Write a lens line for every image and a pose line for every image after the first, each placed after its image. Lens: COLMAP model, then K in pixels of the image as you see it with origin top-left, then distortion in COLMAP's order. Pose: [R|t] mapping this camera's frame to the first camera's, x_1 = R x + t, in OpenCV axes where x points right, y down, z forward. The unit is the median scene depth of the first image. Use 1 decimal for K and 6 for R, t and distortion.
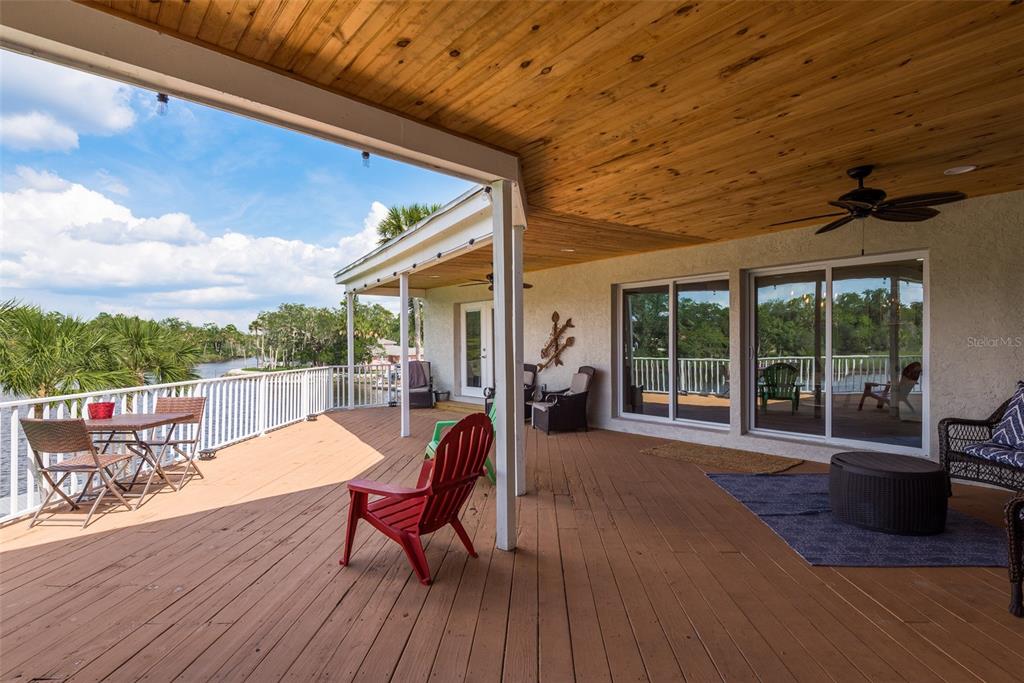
lens RADIAL K [[488.6, 0, 515.7], [0, 488.6, 363.8], [0, 0, 1]] dist [0.000194, -0.005391]
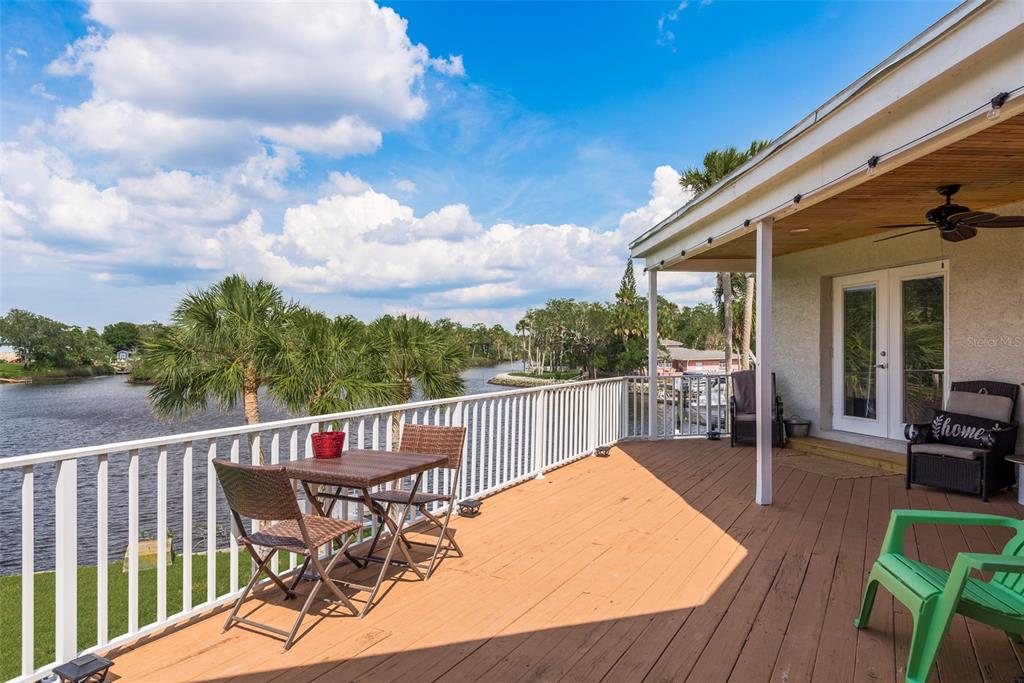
lens RADIAL K [[612.5, 0, 512.0], [0, 612.5, 341.5], [0, 0, 1]] dist [-0.000486, -0.000029]
pose [[0.875055, -0.003755, -0.484008, -0.092419], [-0.019175, 0.998916, -0.042418, -0.003863], [0.483643, 0.046399, 0.874035, 0.151604]]
